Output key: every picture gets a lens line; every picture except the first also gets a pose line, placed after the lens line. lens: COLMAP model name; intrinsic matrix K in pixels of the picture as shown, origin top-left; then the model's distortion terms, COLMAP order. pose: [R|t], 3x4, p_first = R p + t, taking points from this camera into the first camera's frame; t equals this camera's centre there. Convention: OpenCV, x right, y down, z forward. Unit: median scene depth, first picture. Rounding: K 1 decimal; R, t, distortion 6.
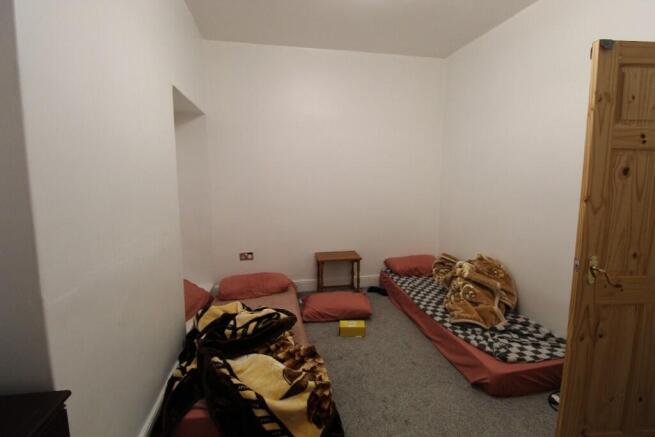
lens RADIAL K [[304.0, 0, 332.1], [0, 304.0, 209.7], [0, 0, 1]] dist [-0.000427, -0.012164]
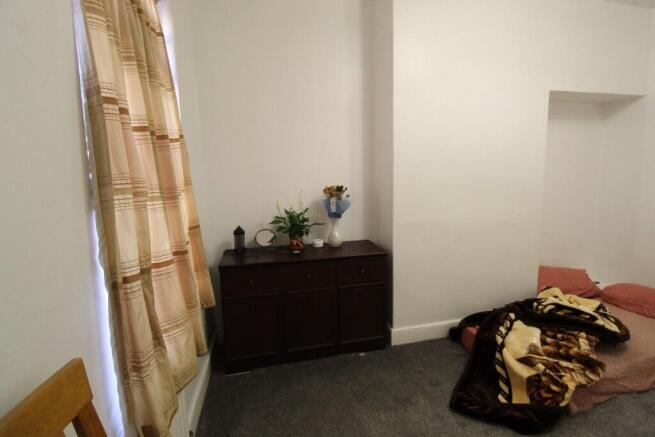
lens RADIAL K [[304.0, 0, 332.1], [0, 304.0, 209.7], [0, 0, 1]] dist [-0.000427, -0.012164]
pose [[0.021779, 0.120912, -0.992424, 0.886946], [-0.093581, 0.988548, 0.118386, -0.015691], [0.995373, 0.090294, 0.032844, 0.204824]]
